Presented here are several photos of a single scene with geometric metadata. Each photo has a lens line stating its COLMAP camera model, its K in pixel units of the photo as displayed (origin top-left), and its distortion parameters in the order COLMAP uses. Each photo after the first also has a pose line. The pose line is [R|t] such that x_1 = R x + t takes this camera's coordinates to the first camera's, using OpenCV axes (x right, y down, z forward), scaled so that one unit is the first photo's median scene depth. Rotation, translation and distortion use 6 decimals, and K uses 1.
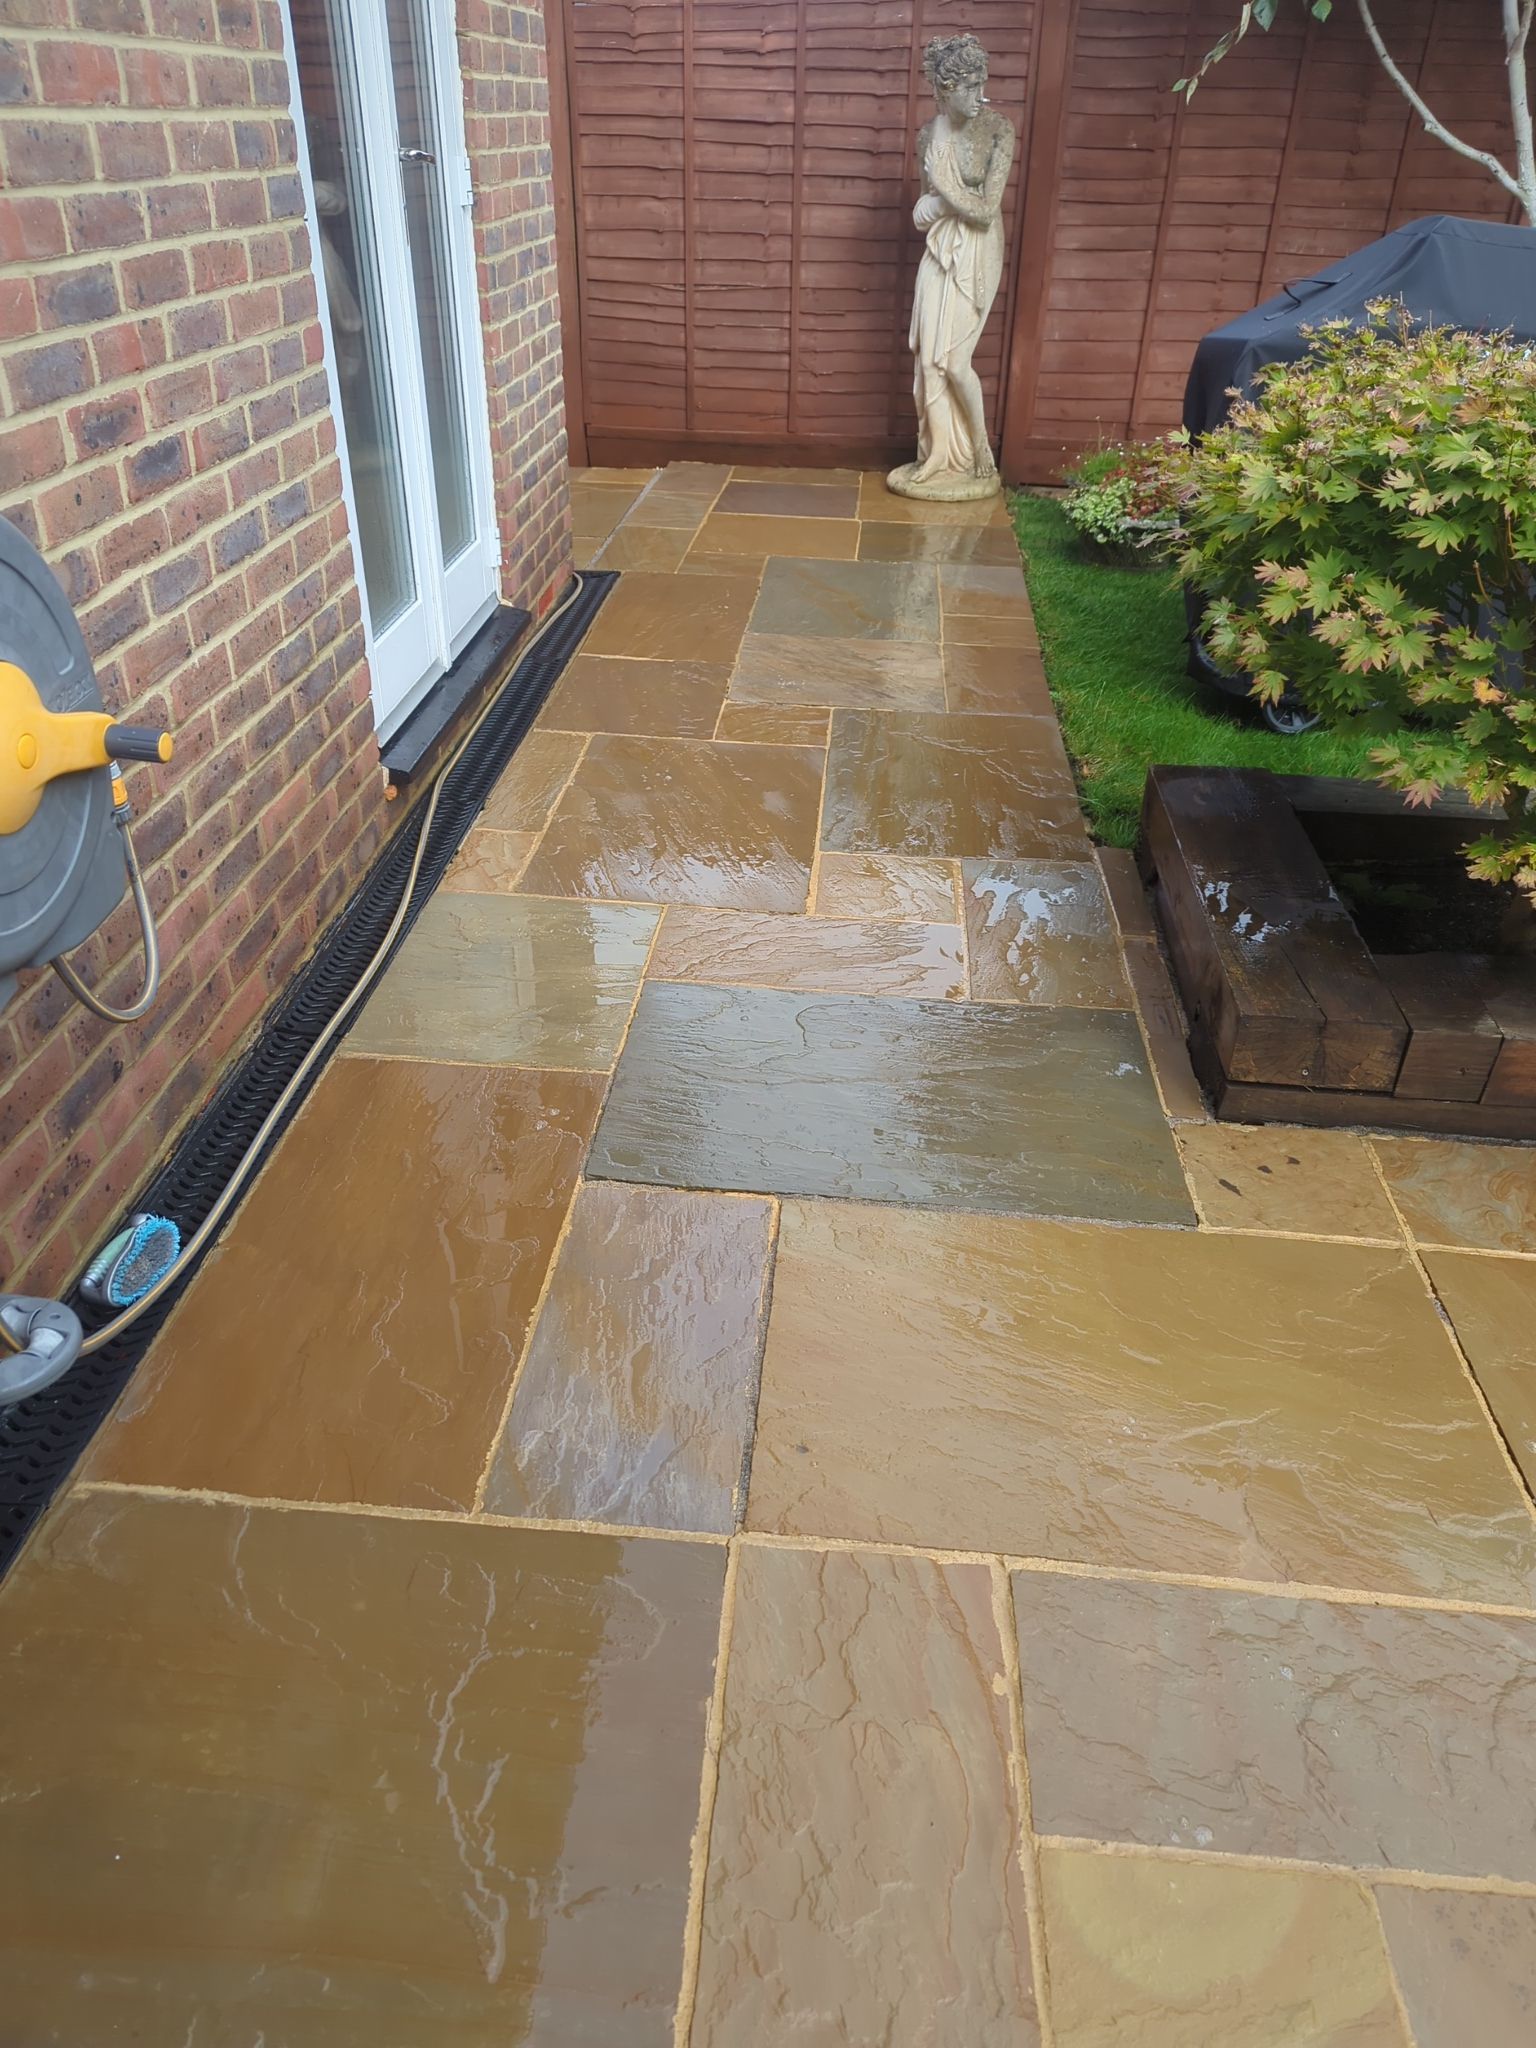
lens RADIAL K [[1451.7, 0, 753.4], [0, 1451.7, 1026.7], [0, 0, 1]] dist [0.027861, -0.011091]
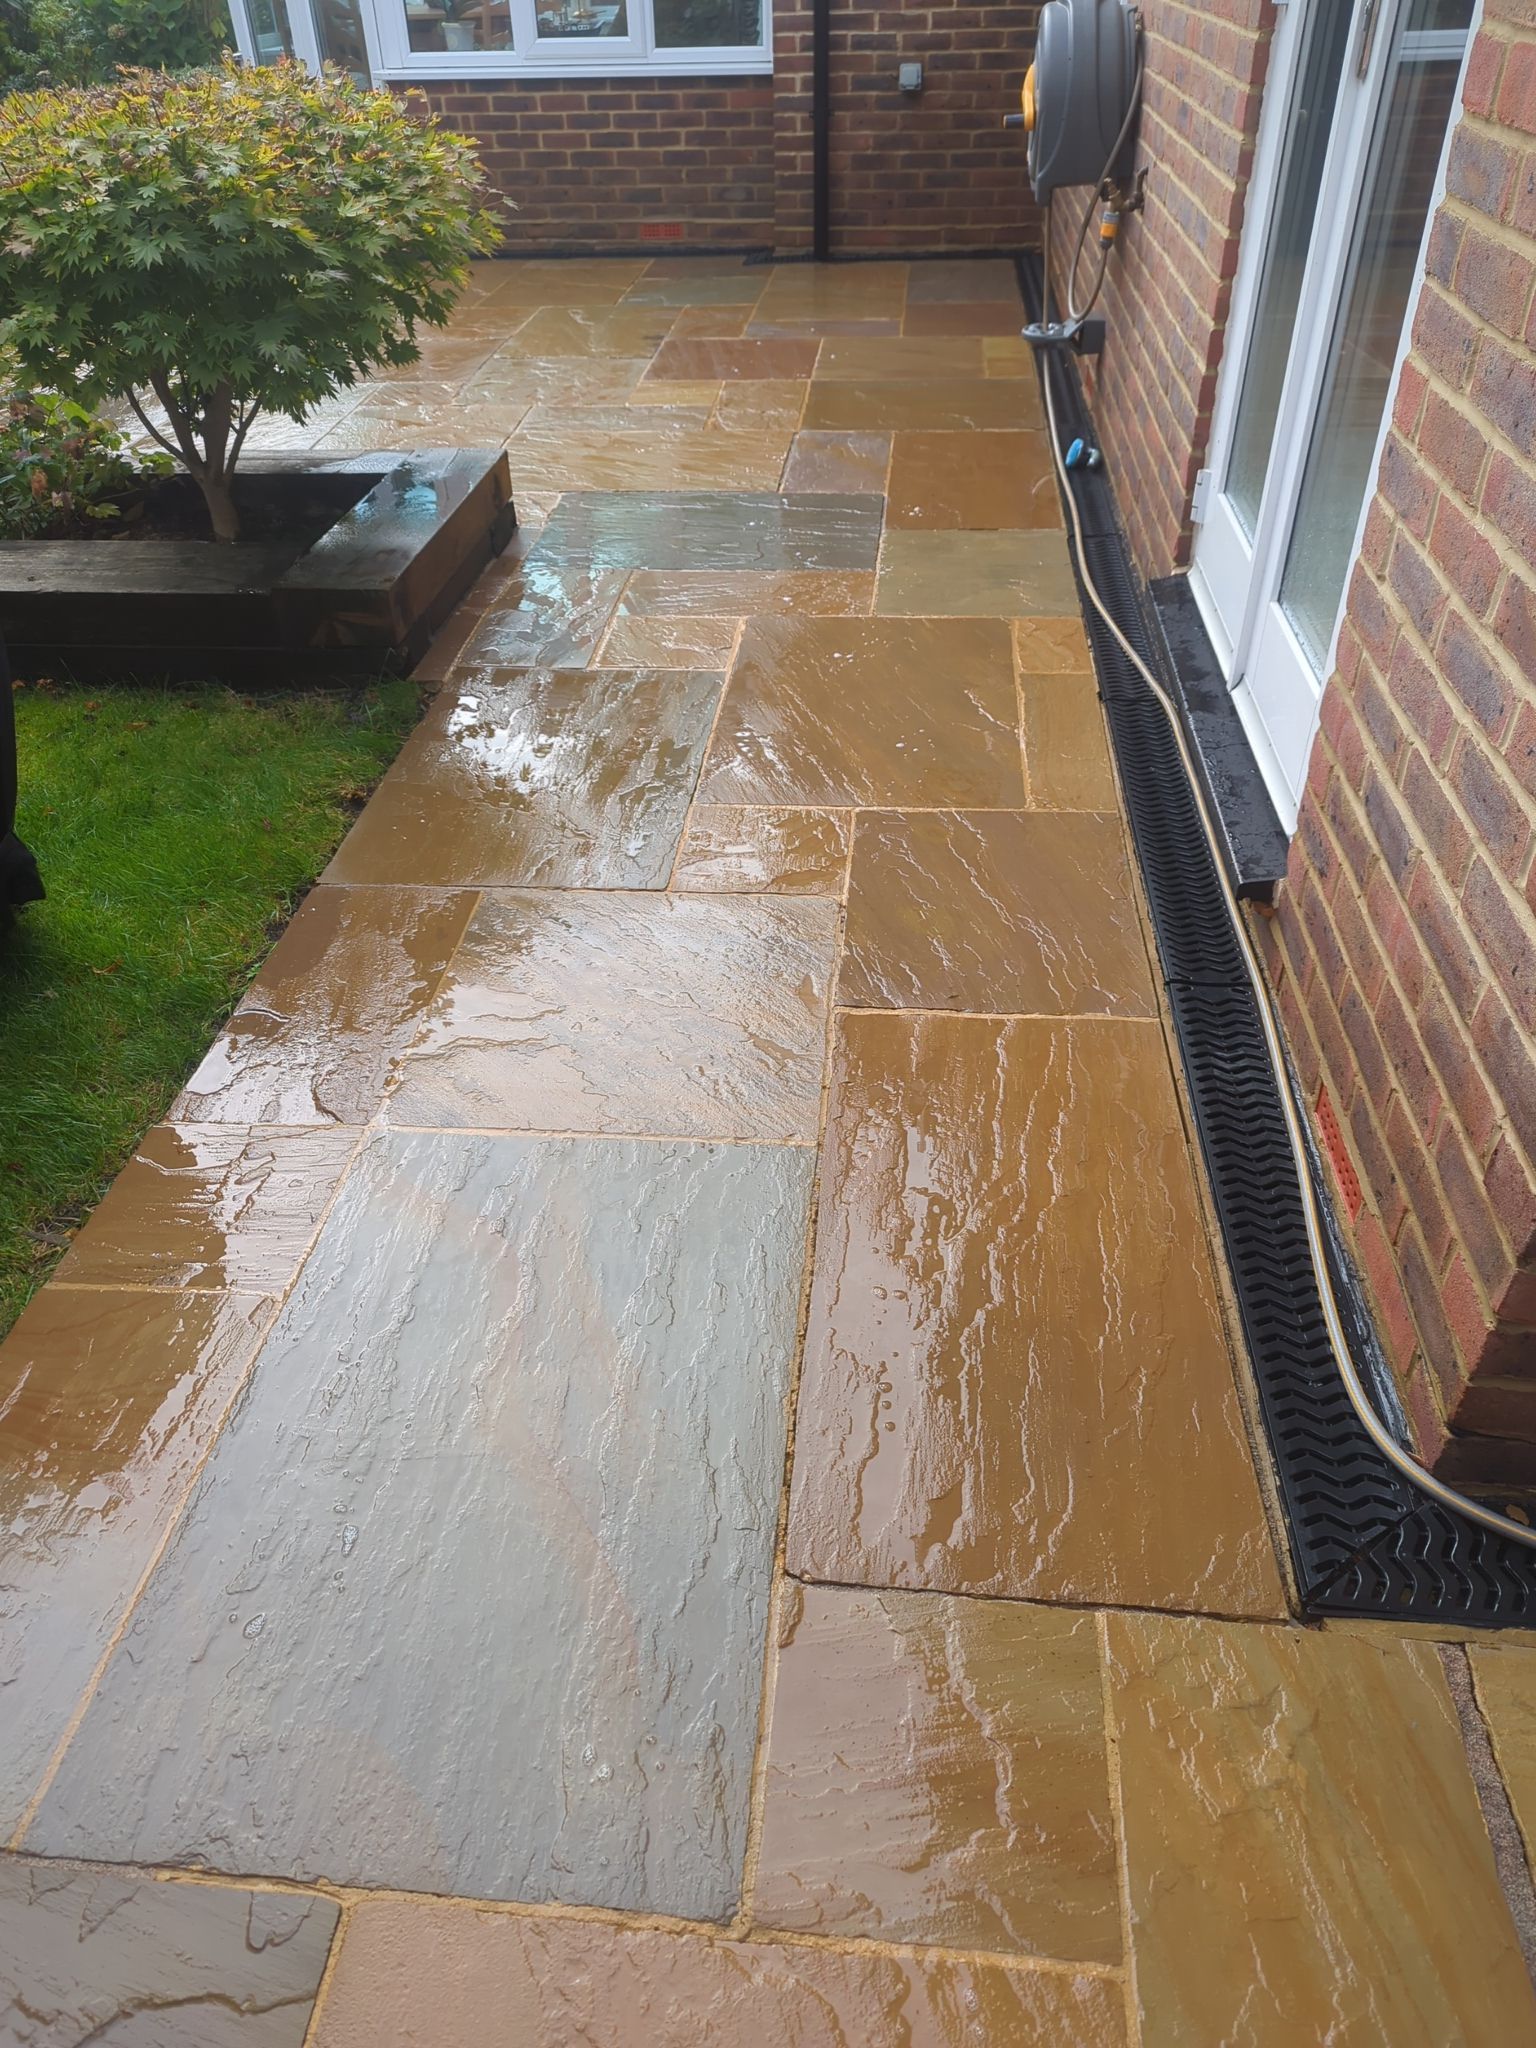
lens RADIAL K [[1451.7, 0, 768.2], [0, 1451.7, 1021.4], [0, 0, 1]] dist [0.027861, -0.011091]
pose [[-0.999818, 0.008678, 0.017007, 0.001297], [0.018985, 0.357188, 0.933840, -0.478059], [0.002029, 0.933992, -0.357287, 0.787963]]
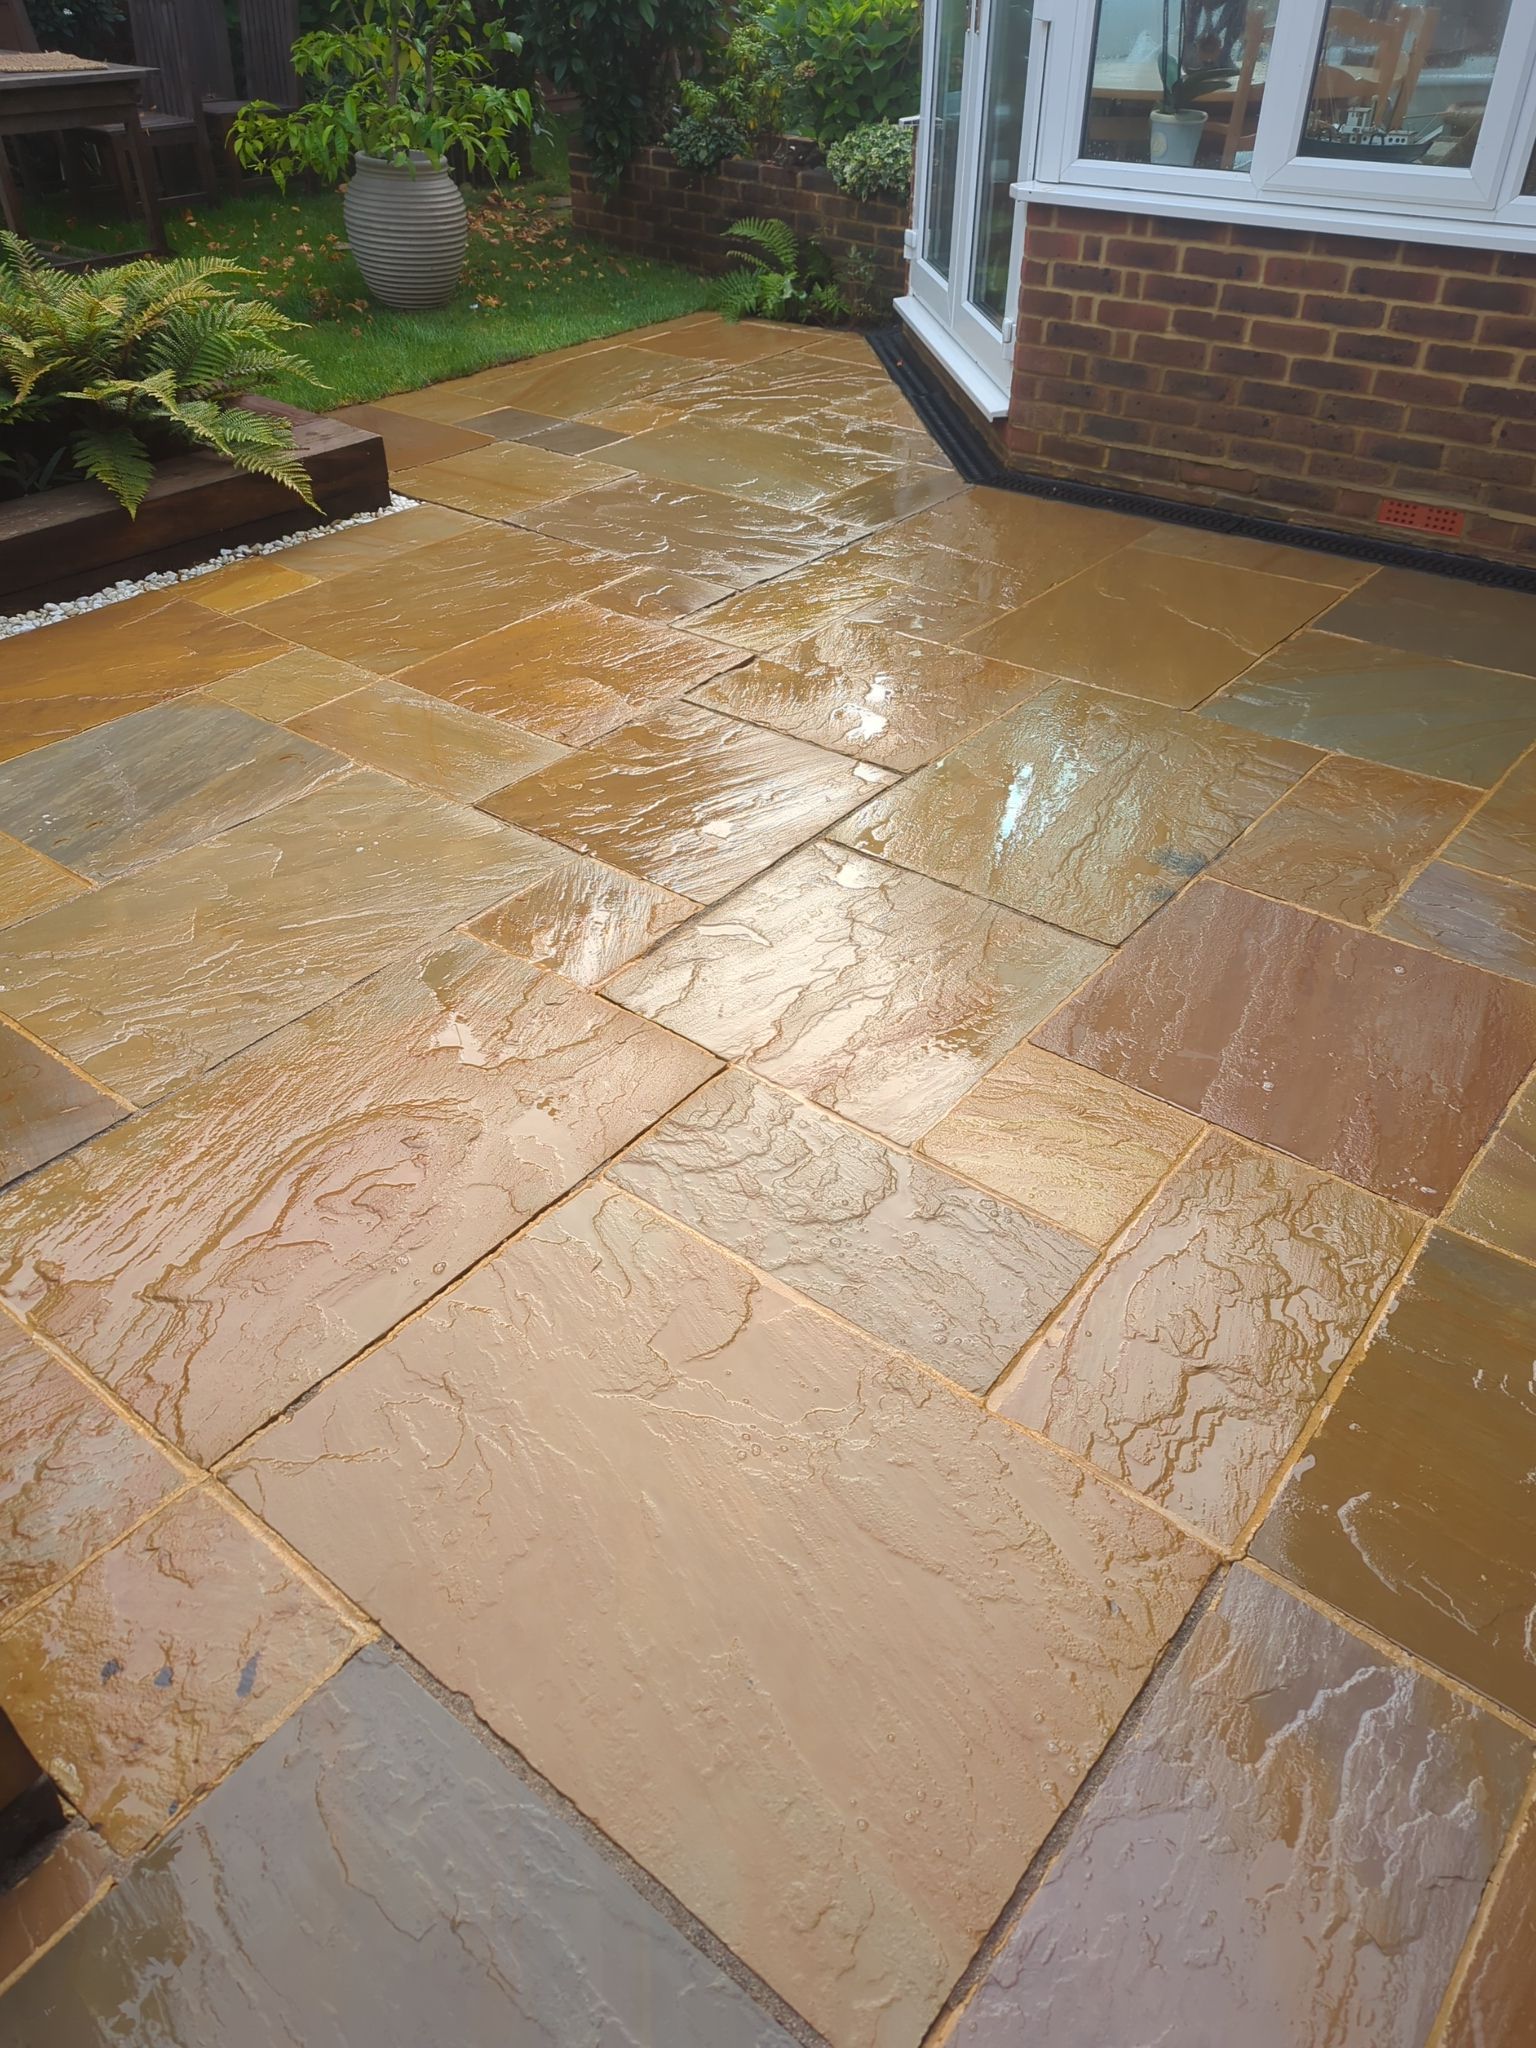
lens RADIAL K [[1451.7, 0, 769.0], [0, 1451.7, 1024.6], [0, 0, 1]] dist [0.027861, -0.011091]
pose [[-0.831984, -0.336946, 0.440760, -0.015659], [0.292489, 0.408691, 0.864536, -0.170273], [-0.471436, 0.848198, -0.241472, 0.281868]]
